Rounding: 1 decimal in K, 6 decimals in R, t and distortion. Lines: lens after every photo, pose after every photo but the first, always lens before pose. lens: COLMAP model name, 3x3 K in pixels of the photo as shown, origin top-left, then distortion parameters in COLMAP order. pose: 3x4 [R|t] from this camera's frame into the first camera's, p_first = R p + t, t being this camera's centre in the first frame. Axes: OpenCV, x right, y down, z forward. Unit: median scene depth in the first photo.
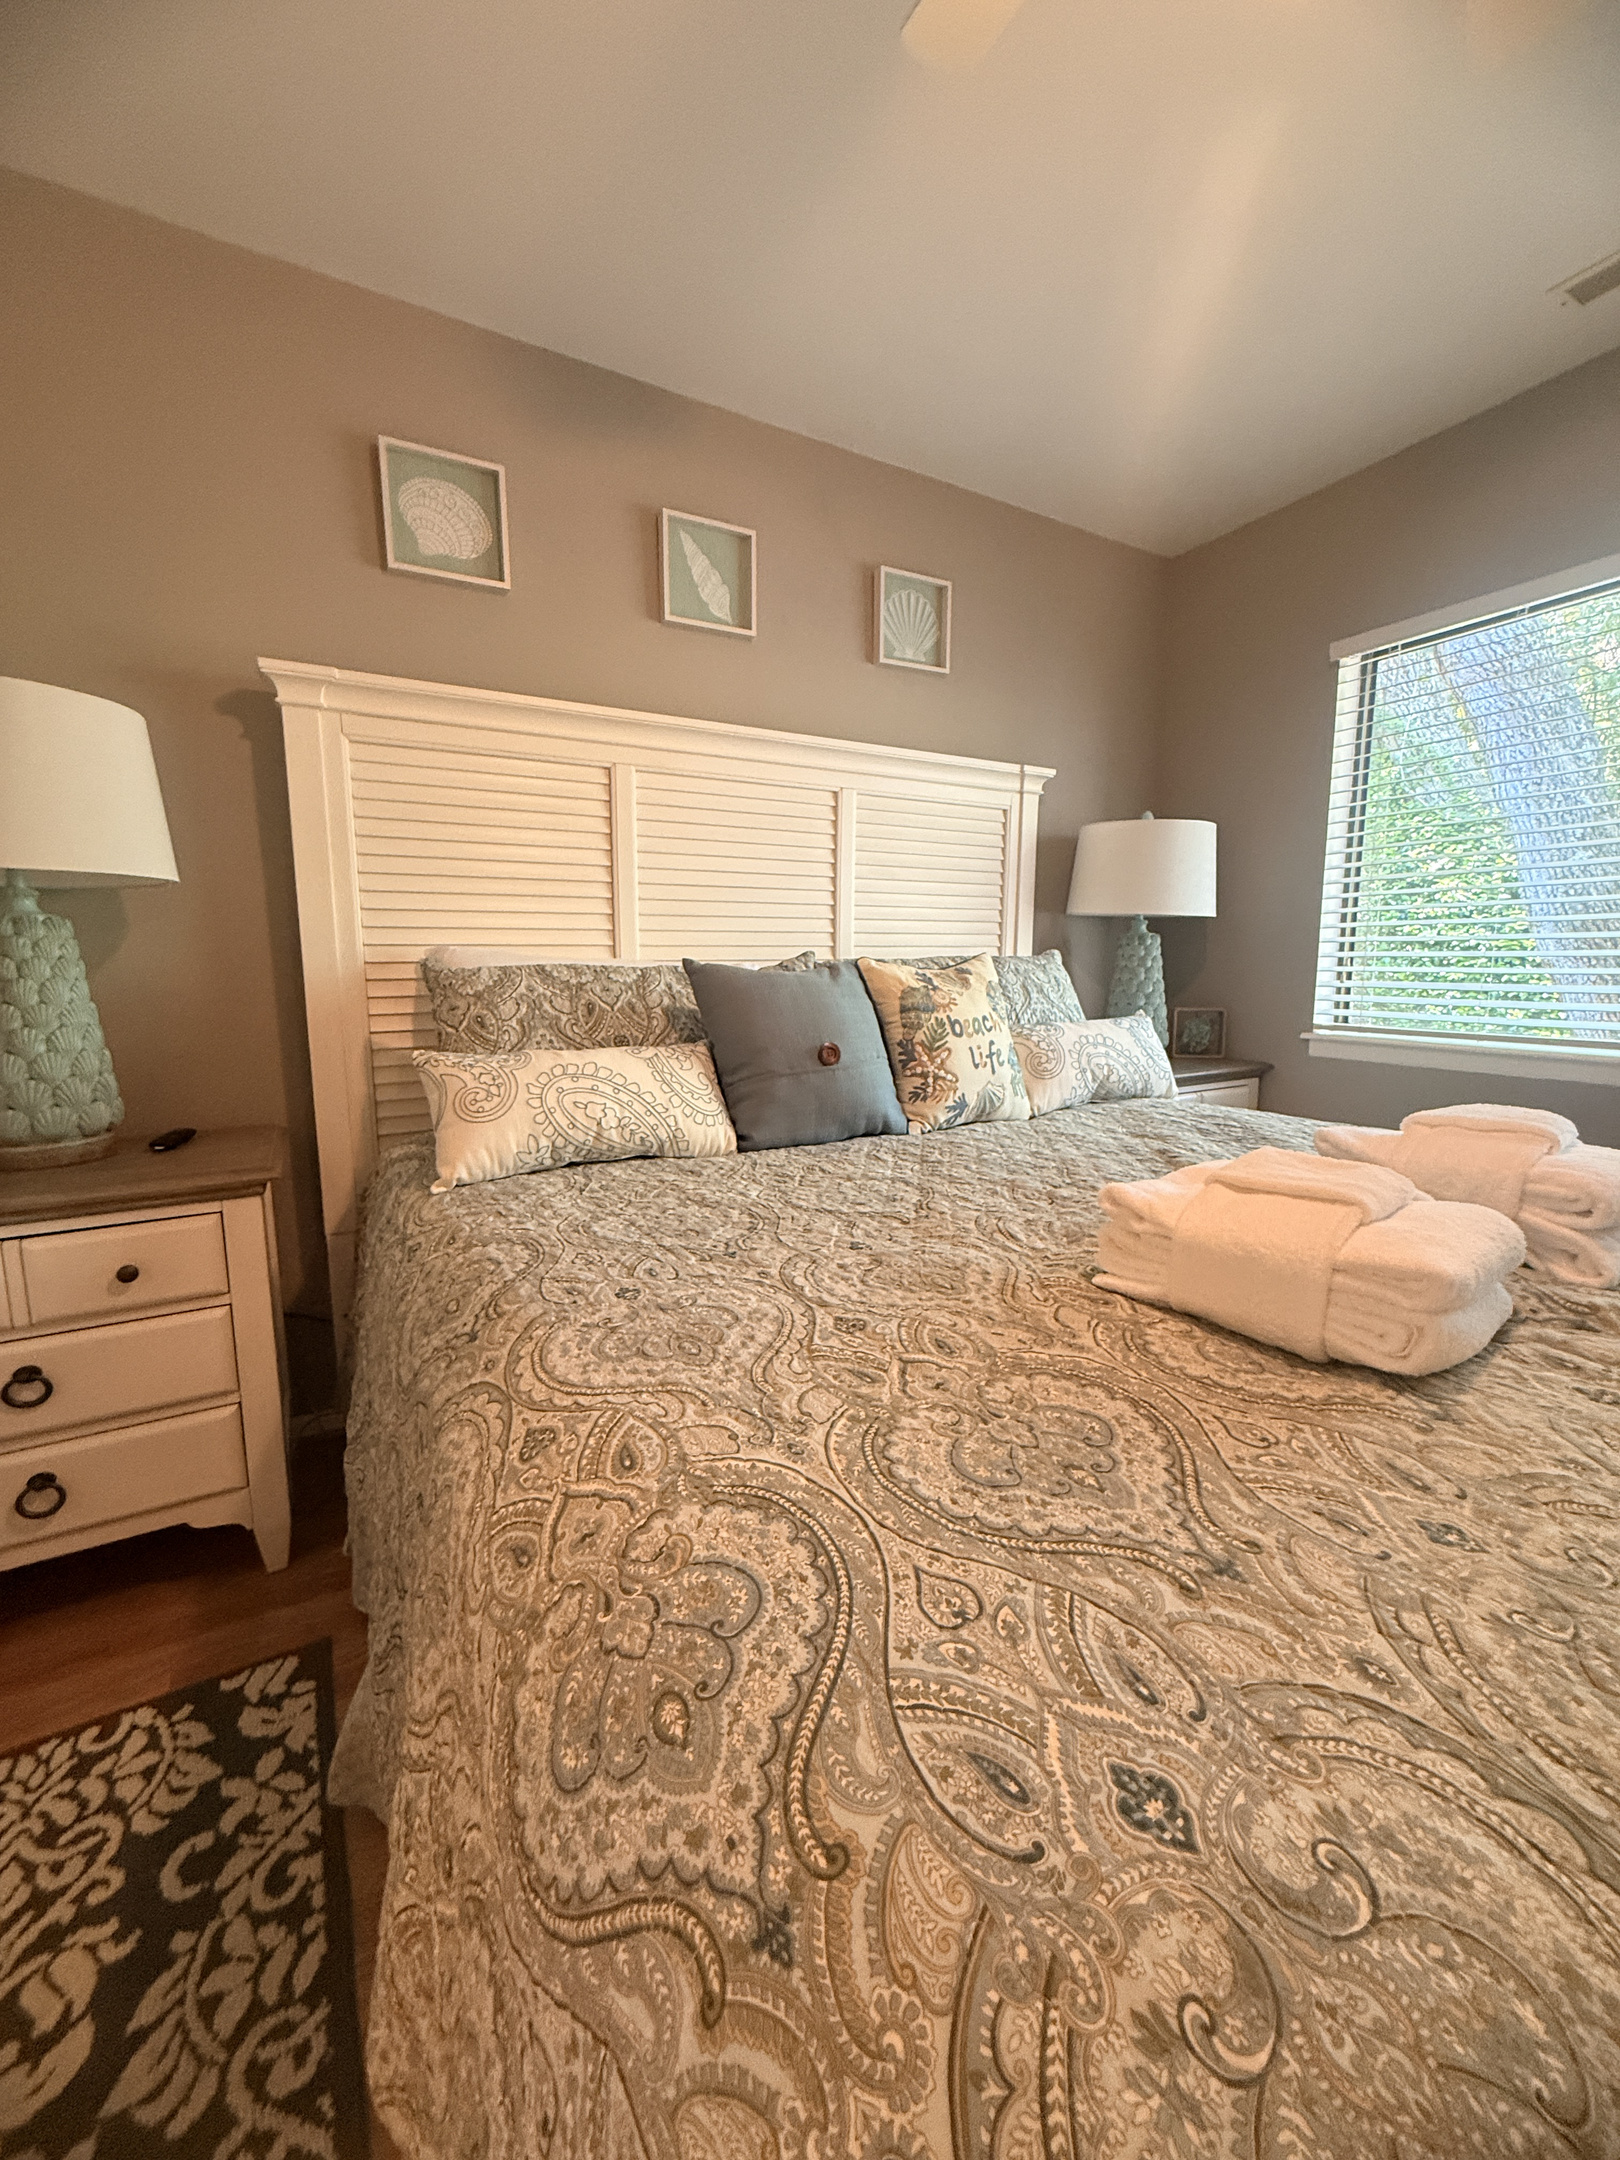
lens RADIAL K [[860.6, 0, 806.9], [0, 860.6, 1074.4], [0, 0, 1]] dist [-0.002572, 0.000565]
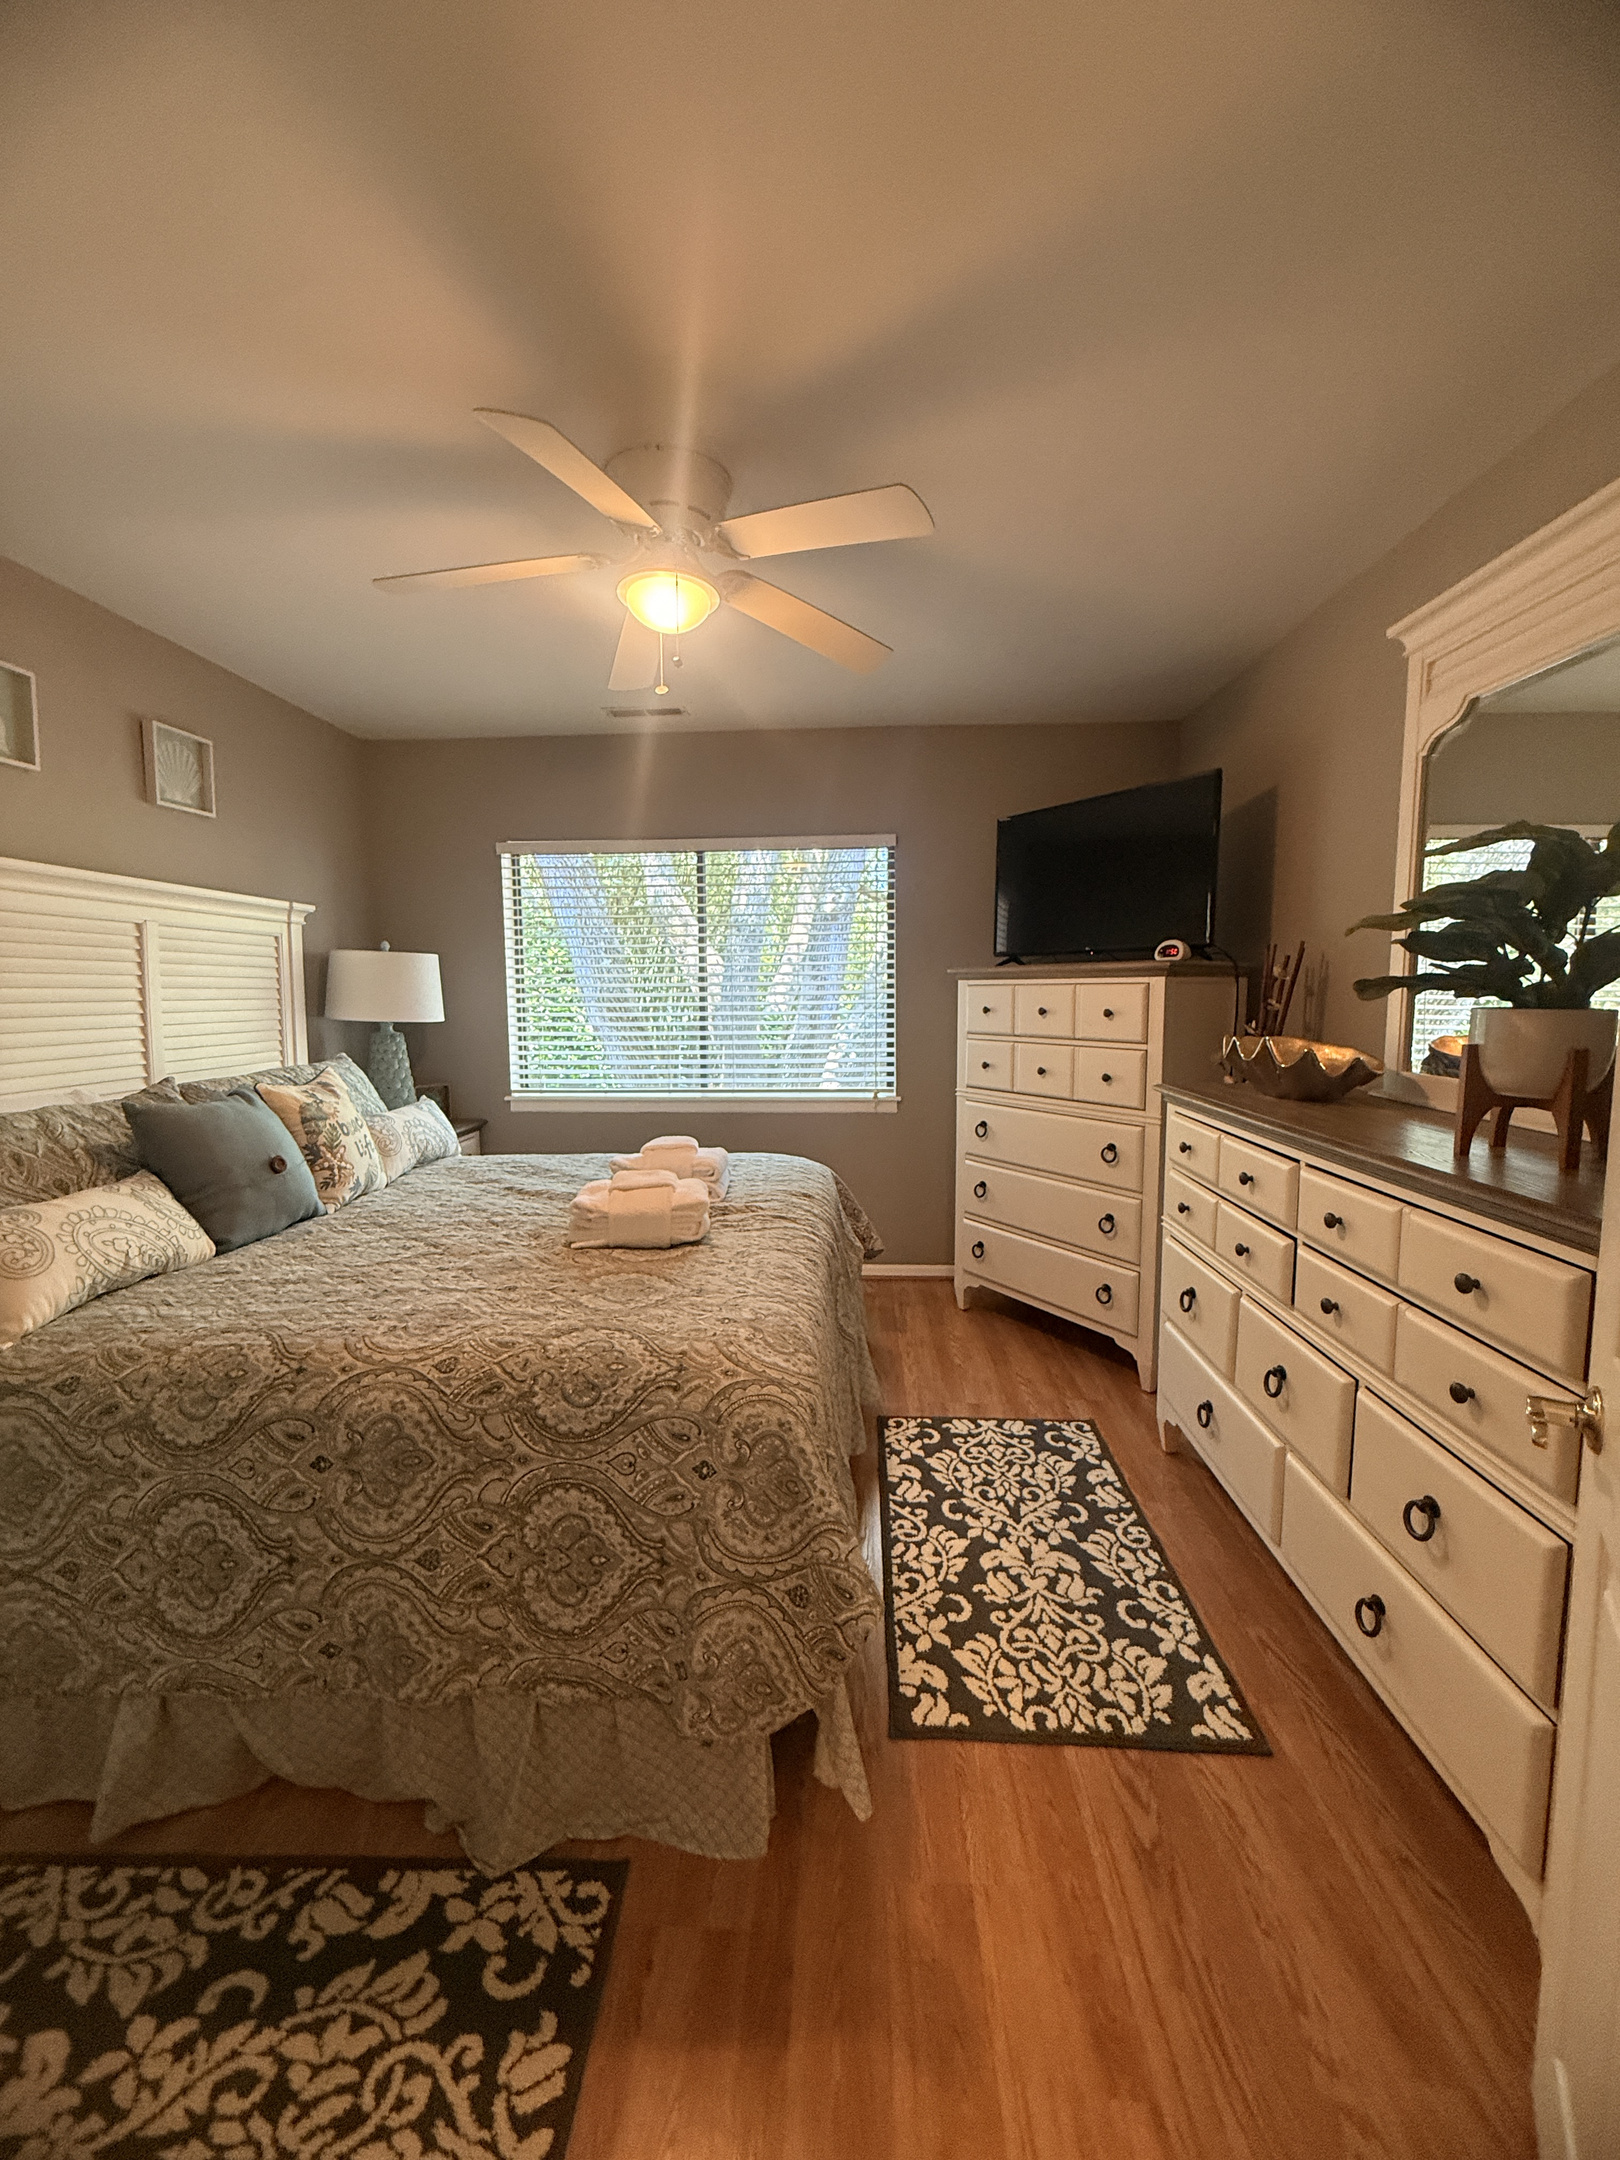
lens RADIAL K [[860.6, 0, 809.8], [0, 860.6, 1077.8], [0, 0, 1]] dist [-0.002572, 0.000565]
pose [[0.533851, -0.083424, 0.841453, -0.560334], [0.117497, 0.992786, 0.023883, -0.079899], [-0.837375, 0.086119, 0.539802, -0.345315]]
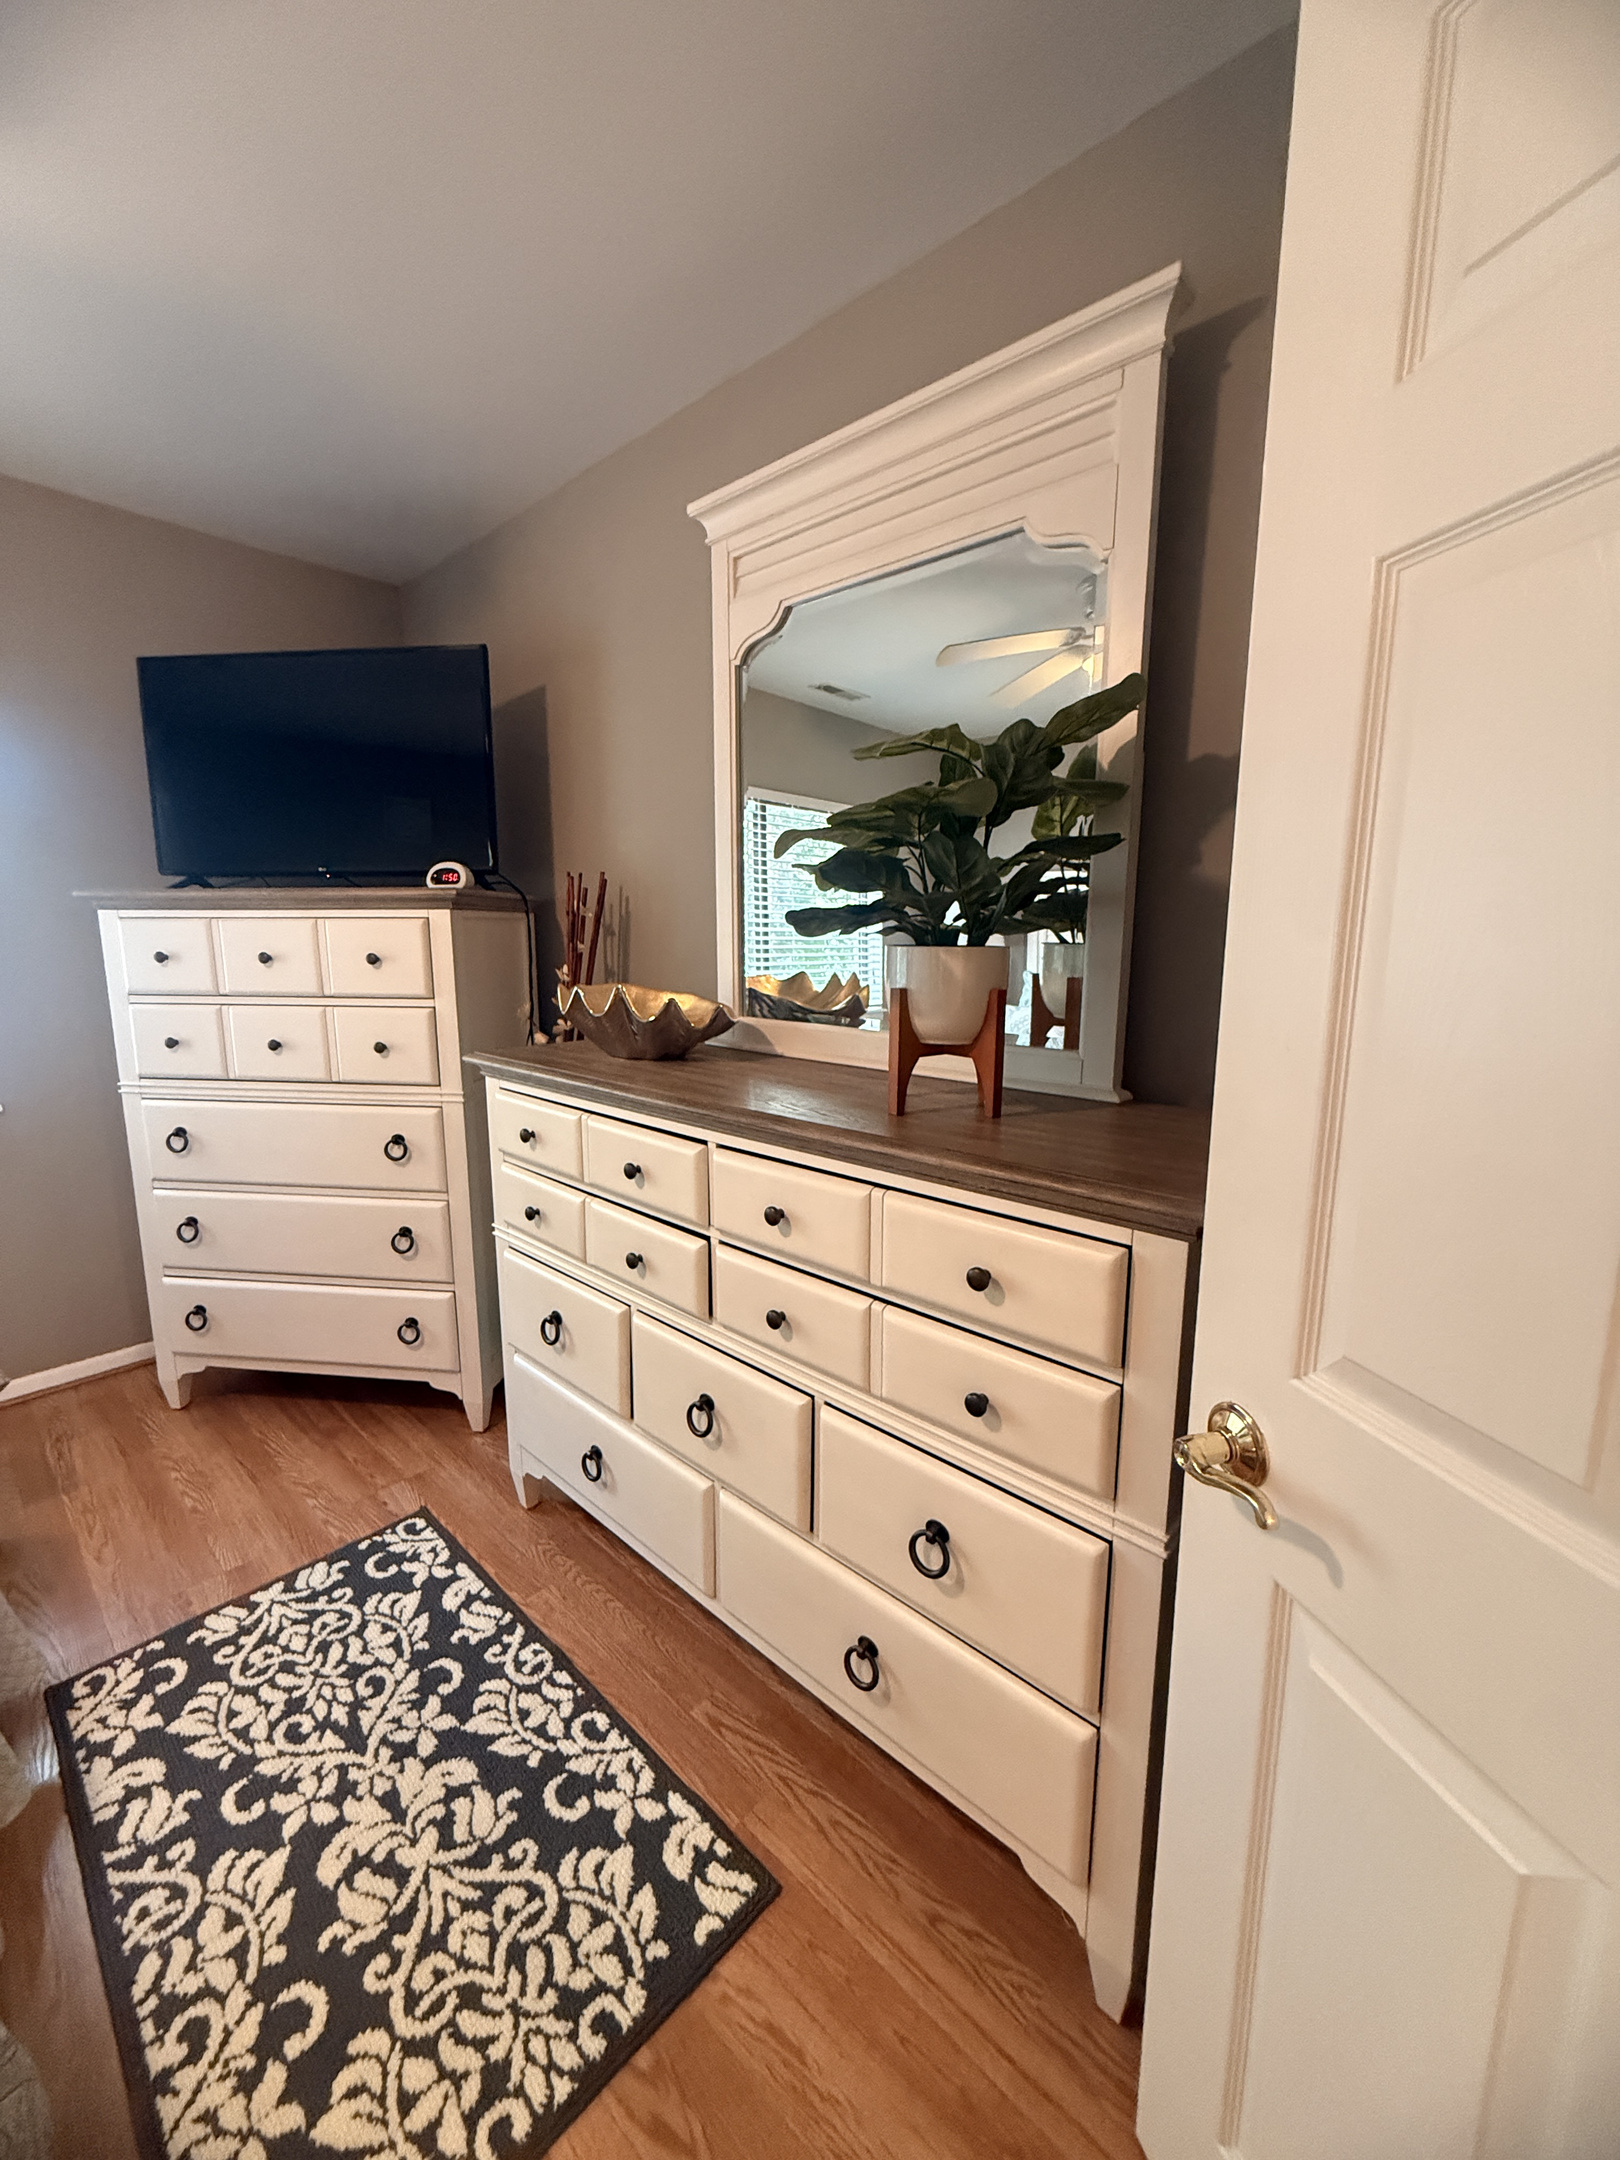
lens RADIAL K [[860.6, 0, 811.2], [0, 860.6, 1079.8], [0, 0, 1]] dist [-0.002572, 0.000565]
pose [[-0.306896, -0.154825, 0.939065, -0.216876], [0.127007, 0.971193, 0.201629, -0.095484], [-0.943230, 0.181147, -0.278392, -0.168211]]
